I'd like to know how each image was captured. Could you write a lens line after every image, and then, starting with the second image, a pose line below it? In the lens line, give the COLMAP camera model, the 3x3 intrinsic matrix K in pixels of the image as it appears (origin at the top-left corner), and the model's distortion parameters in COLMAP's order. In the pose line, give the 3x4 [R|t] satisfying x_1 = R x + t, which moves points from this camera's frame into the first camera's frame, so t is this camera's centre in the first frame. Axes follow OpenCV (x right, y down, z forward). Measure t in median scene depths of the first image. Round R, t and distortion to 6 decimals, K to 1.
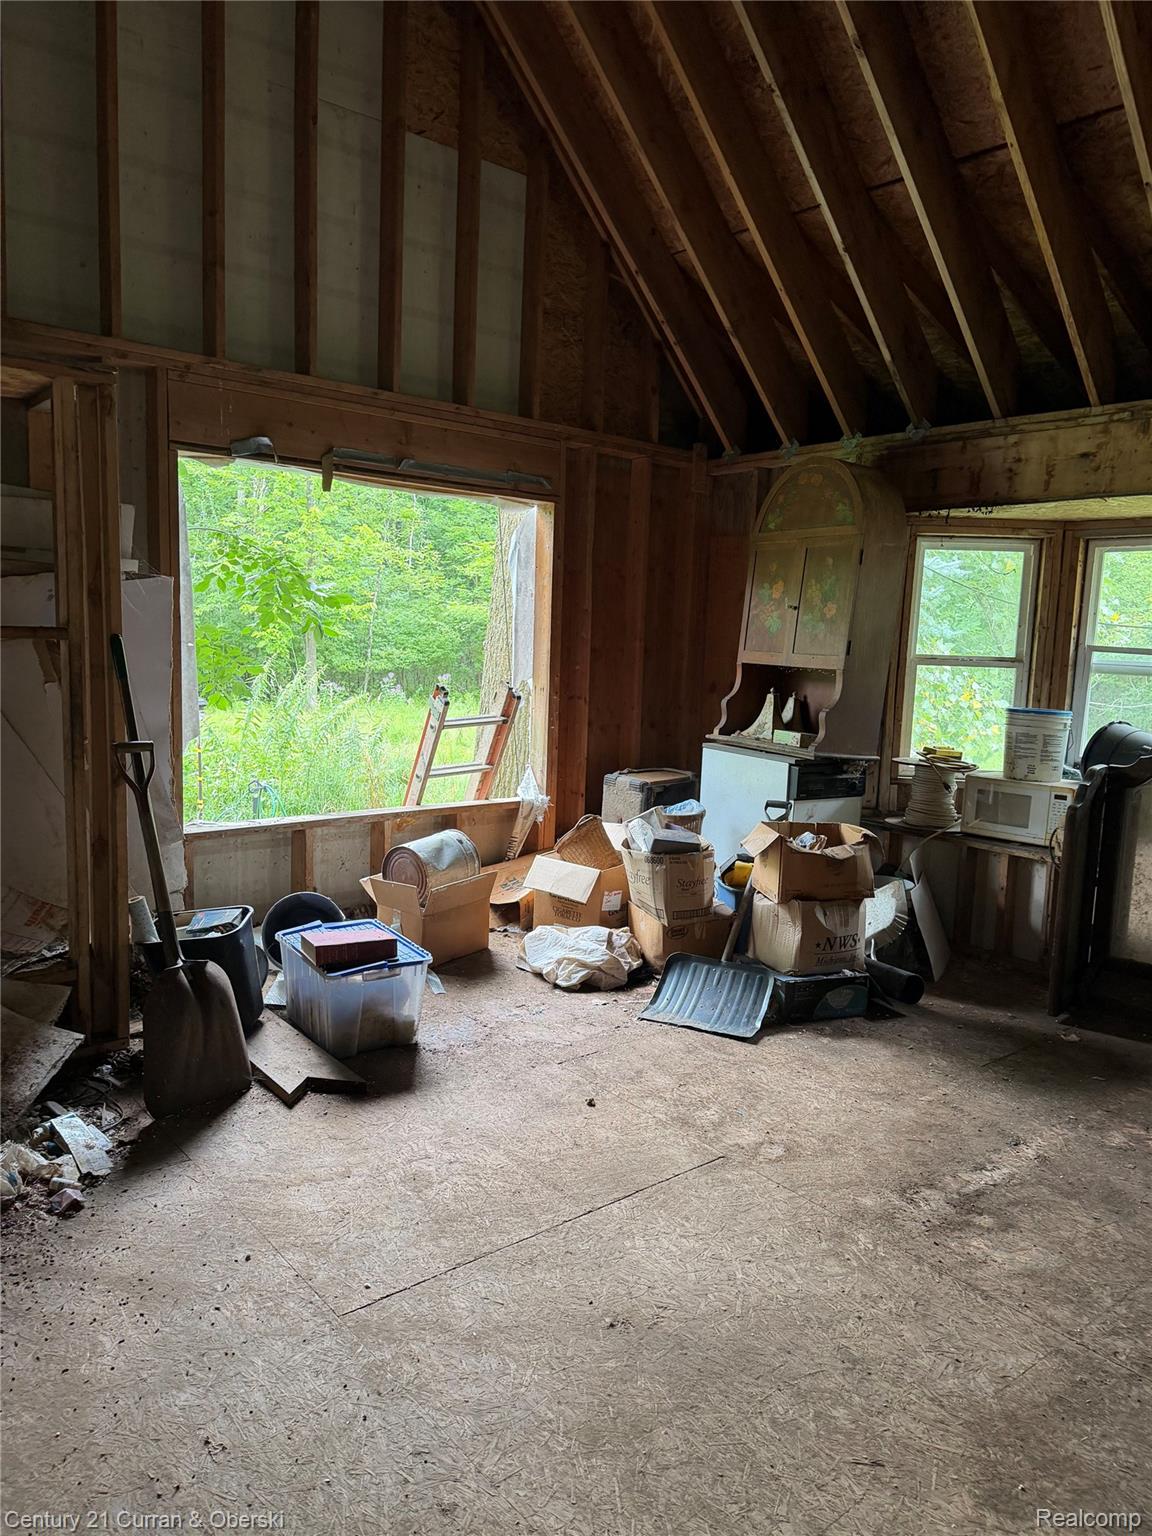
lens RADIAL K [[1086.6, 0, 576.0], [0, 1086.6, 768.0], [0, 0, 1]] dist [0.209454, -0.314481]
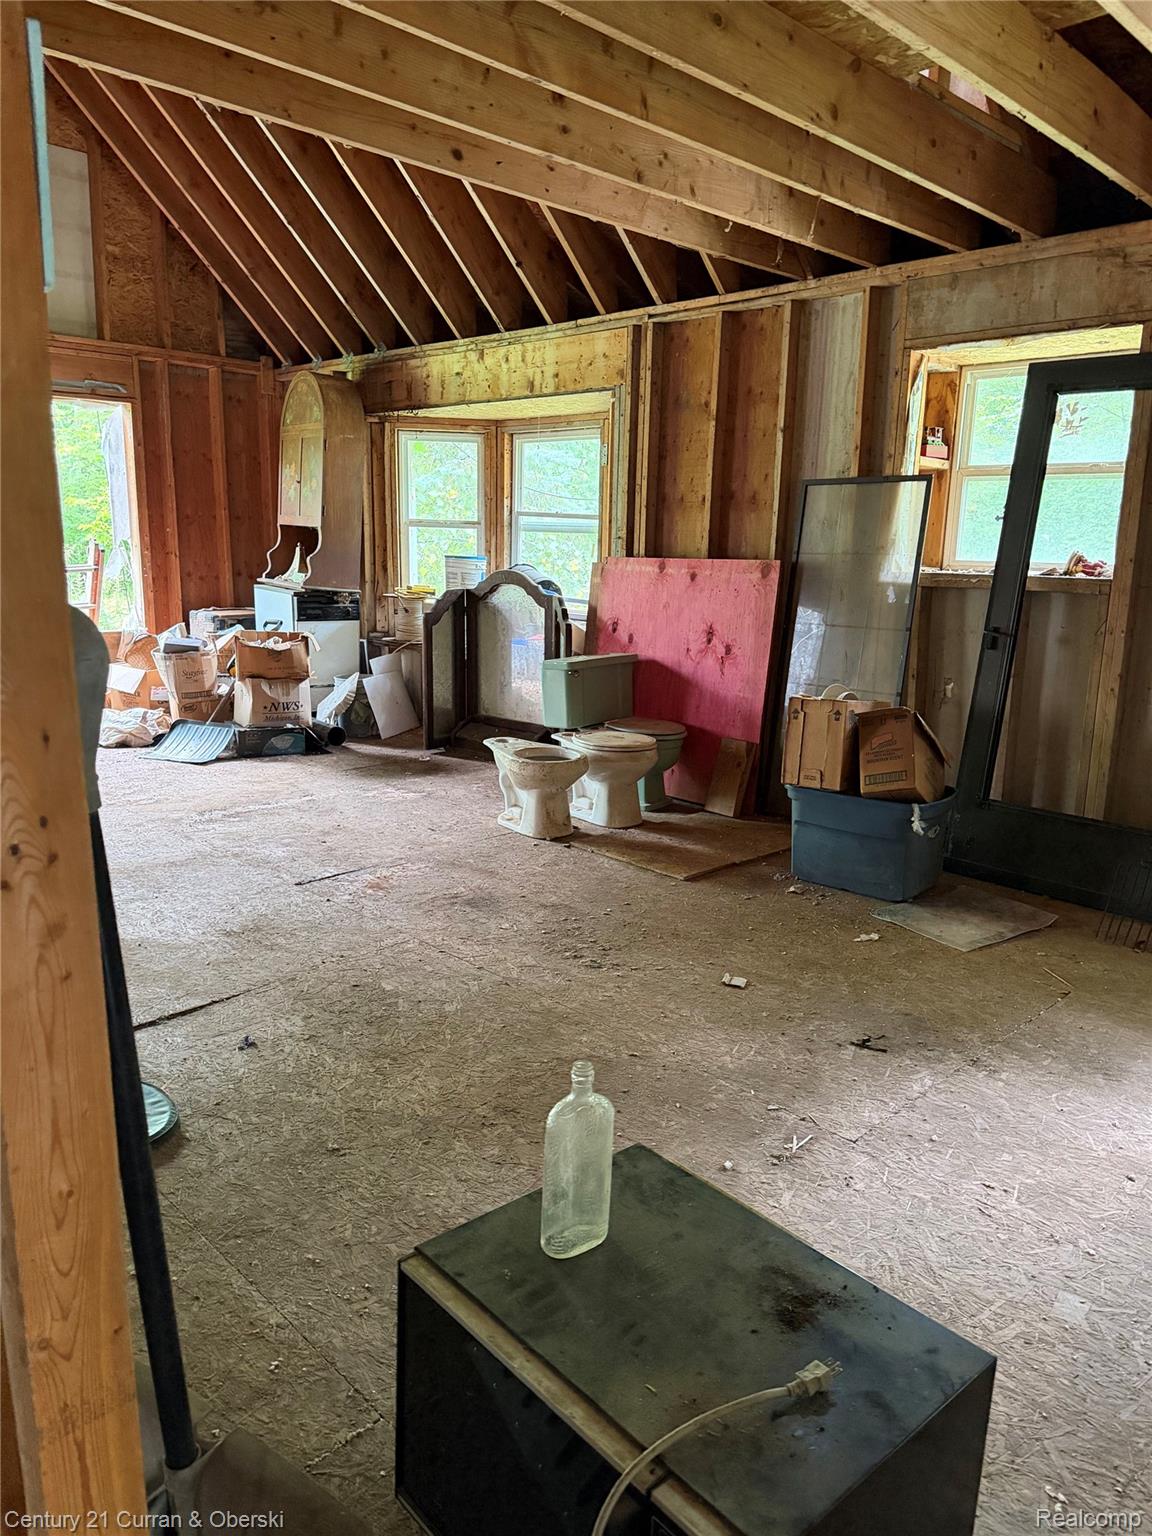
lens RADIAL K [[1090.9, 0, 585.9], [0, 1090.9, 787.1], [0, 0, 1]] dist [0.077815, -0.097055]
pose [[0.996718, -0.033468, 0.073712, 0.434331], [0.025524, 0.994017, 0.106200, 0.095814], [-0.076825, -0.103970, 0.991609, -0.433683]]
